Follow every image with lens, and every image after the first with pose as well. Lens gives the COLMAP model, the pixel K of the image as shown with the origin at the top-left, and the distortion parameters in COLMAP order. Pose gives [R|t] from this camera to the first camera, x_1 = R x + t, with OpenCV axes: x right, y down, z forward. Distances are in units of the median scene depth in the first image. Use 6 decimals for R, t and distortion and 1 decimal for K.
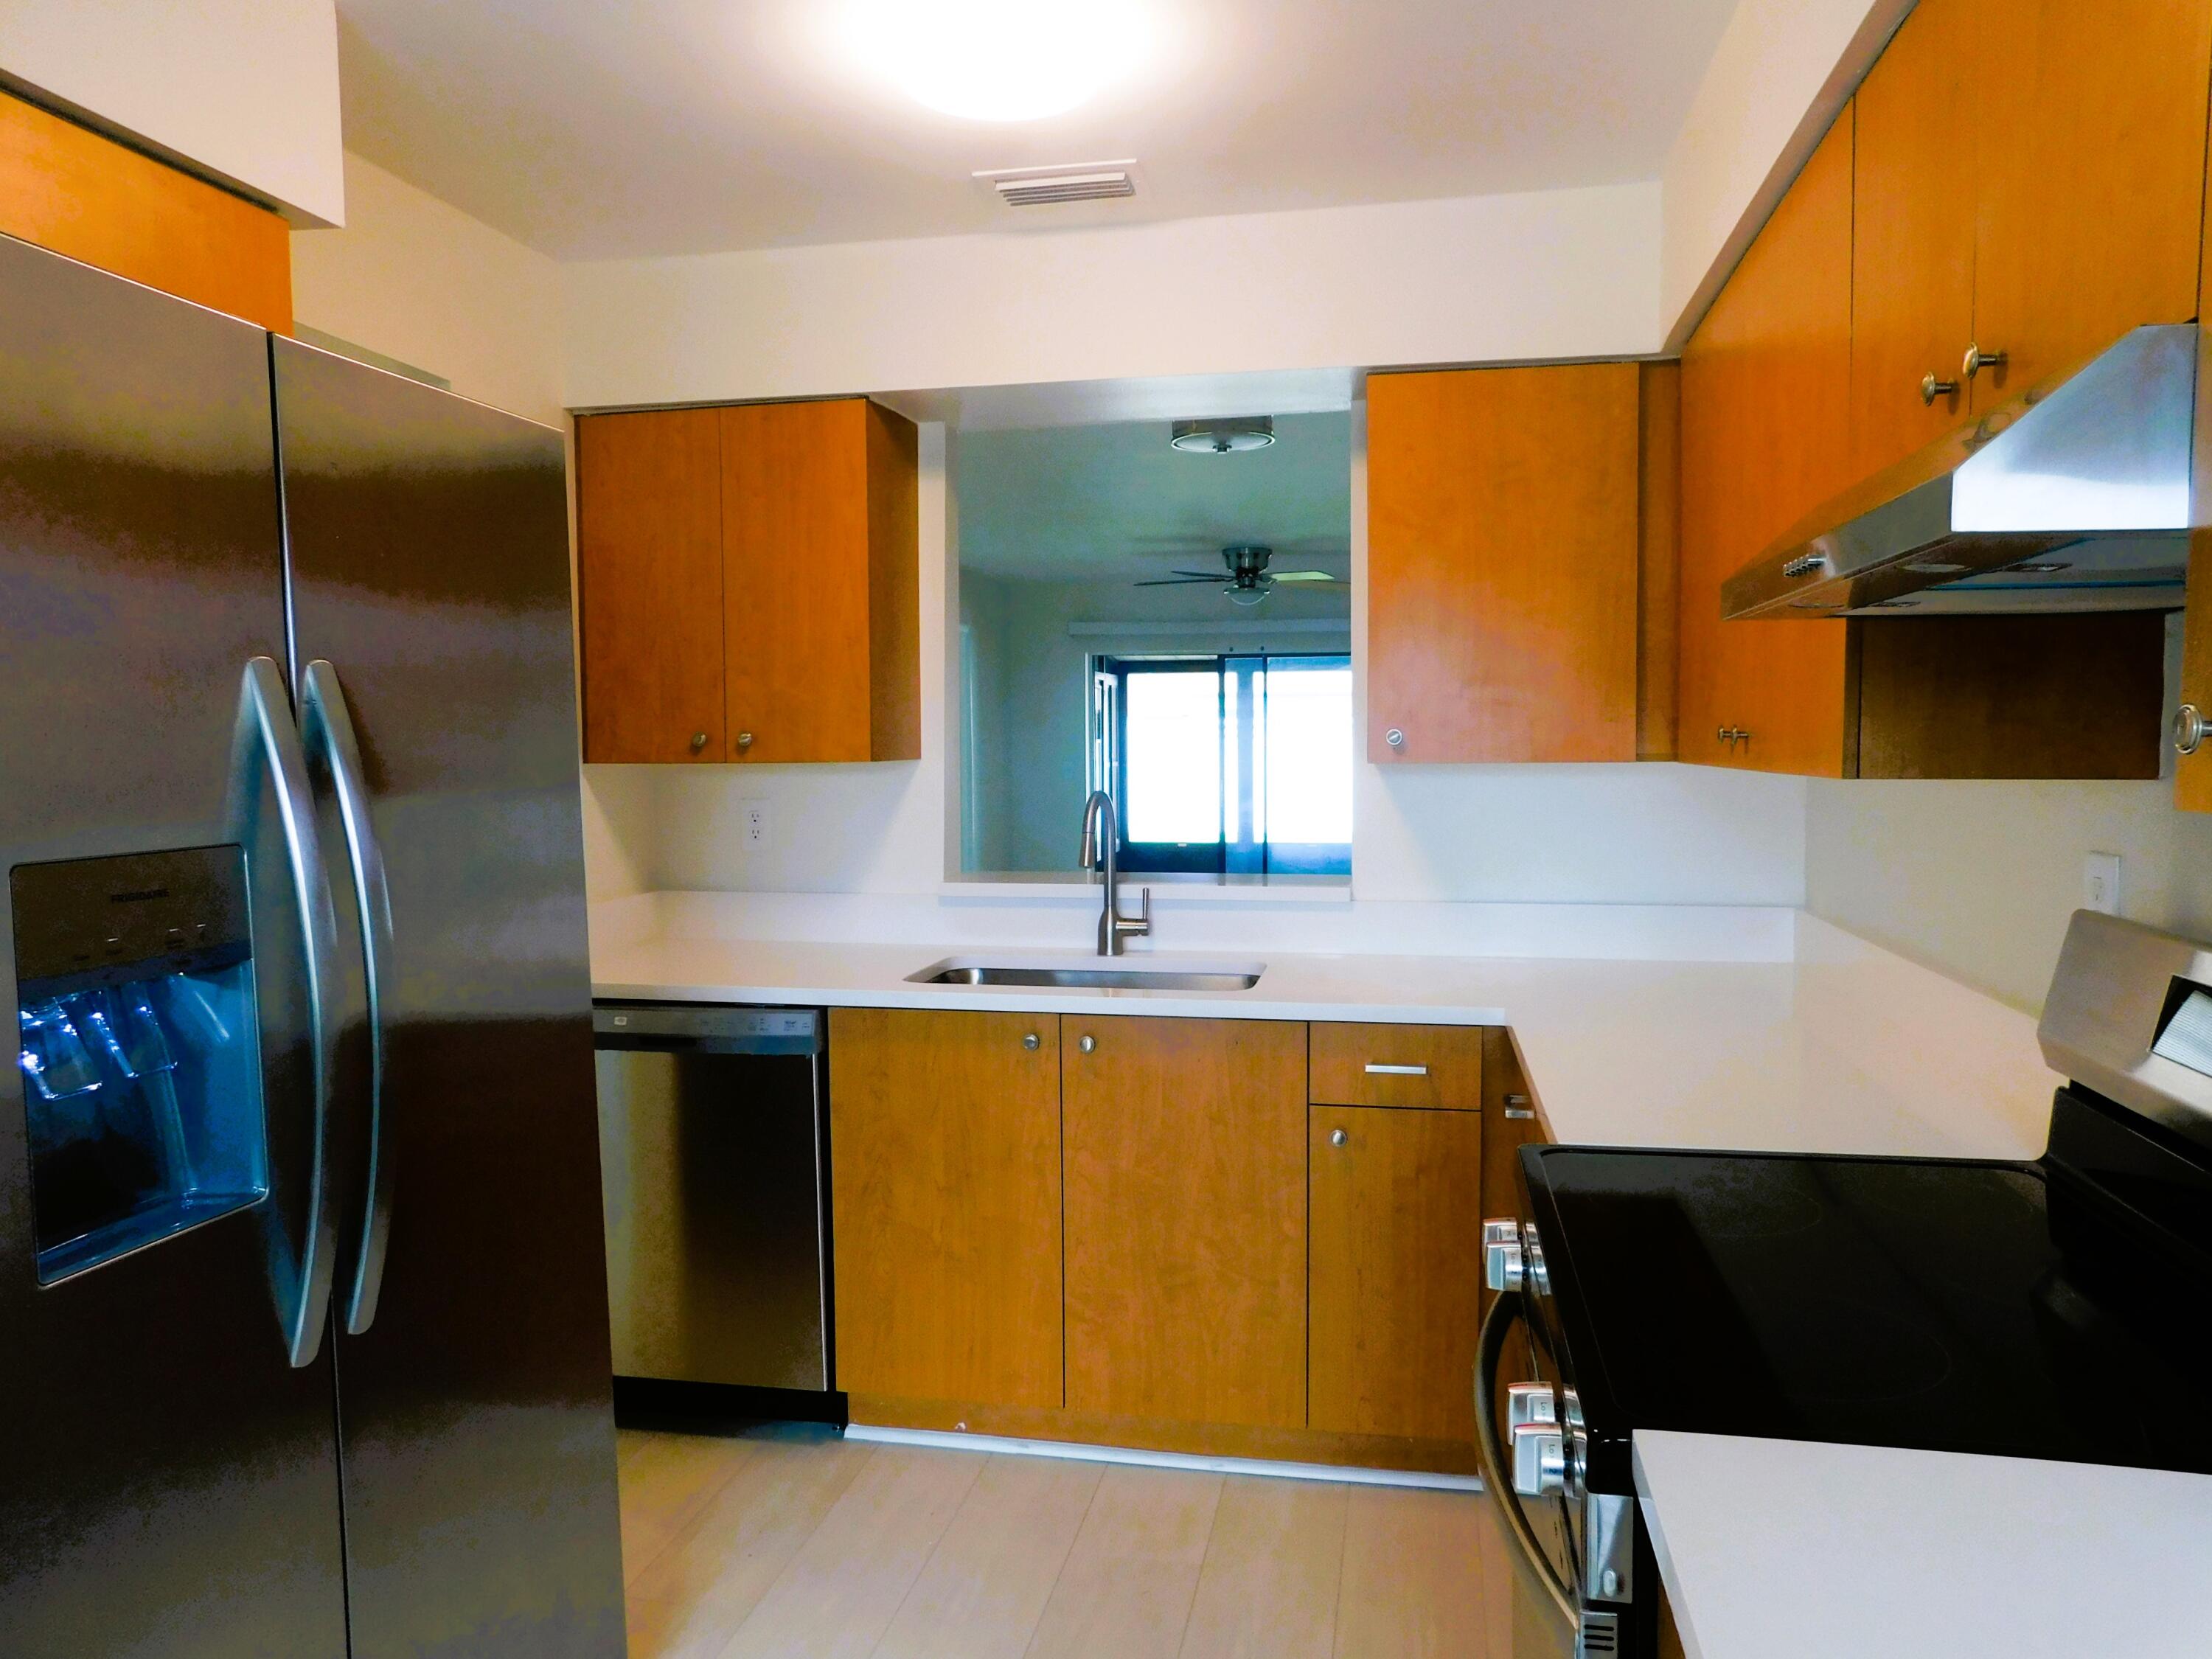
lens RADIAL K [[1503.0, 0, 1106.0], [0, 1503.0, 829.5], [0, 0, 1]] dist [-0.062933, 0.053114]
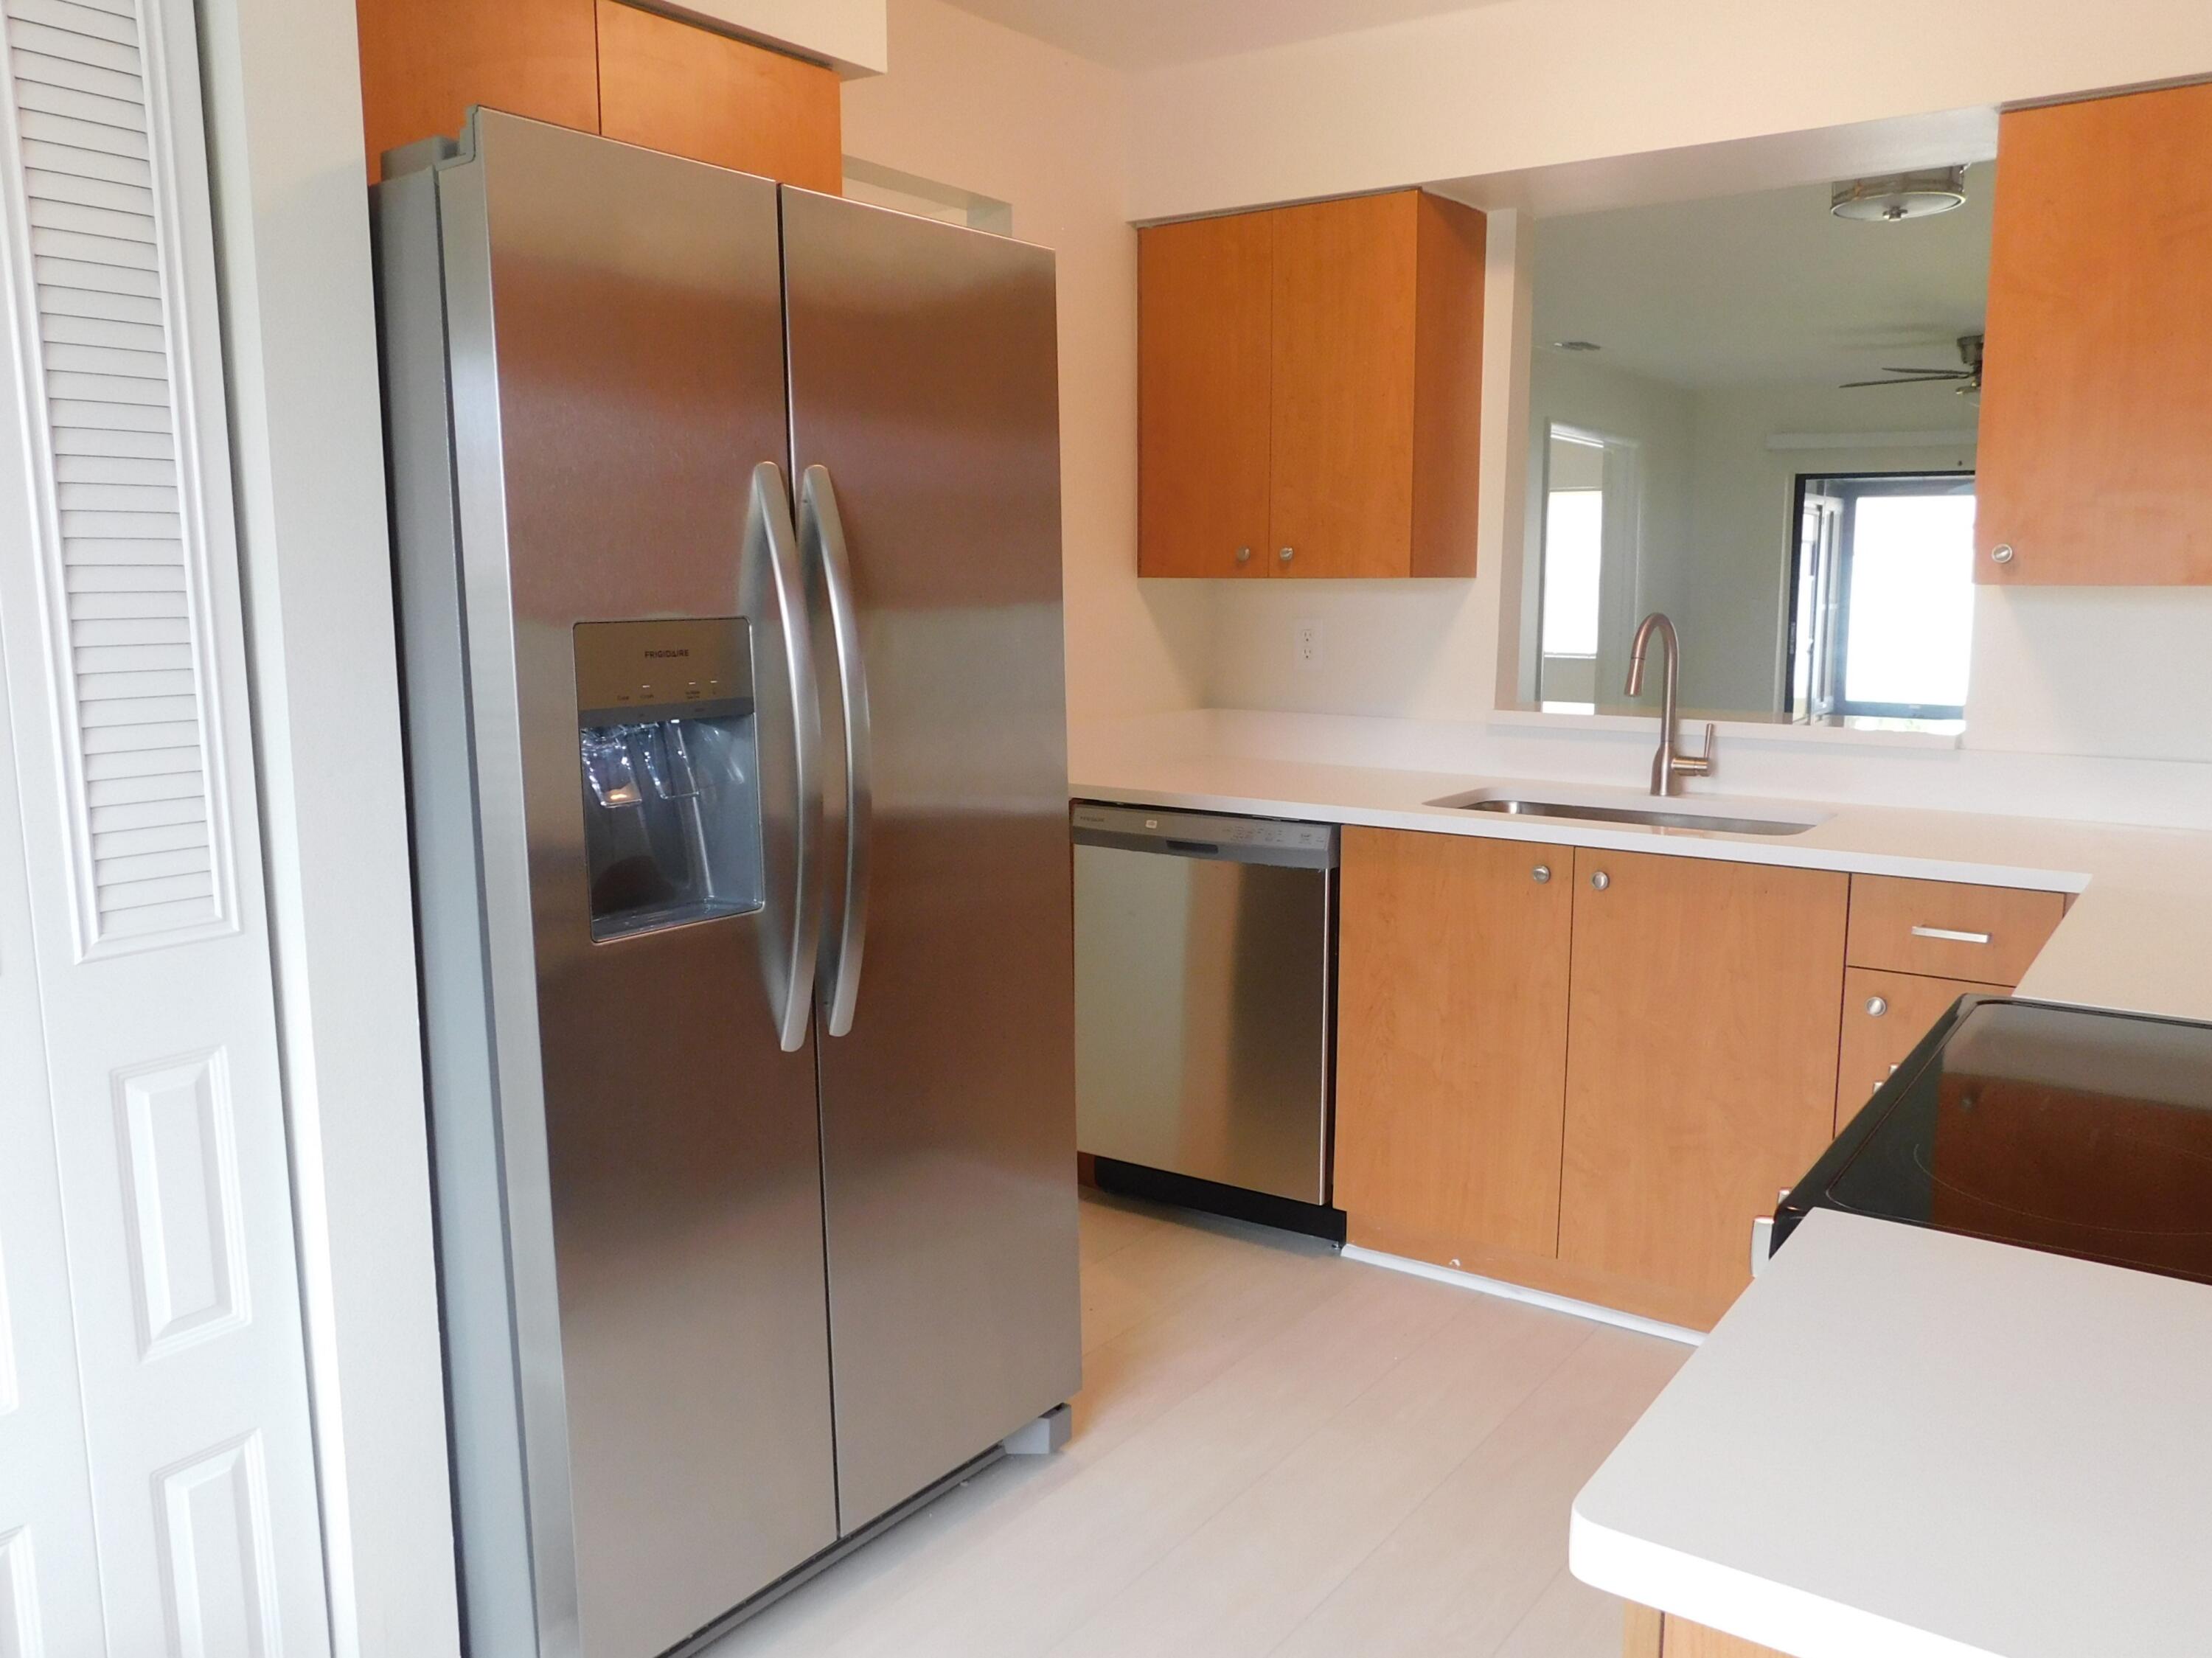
lens RADIAL K [[1664.4, 0, 1106.0], [0, 1664.4, 829.0], [0, 0, 1]] dist [-0.041793, 0.006767]
pose [[0.911141, 0.068223, -0.406409, 0.116430], [-0.031159, 0.994783, 0.097136, 0.018745], [0.410916, -0.075841, 0.908513, -0.061506]]
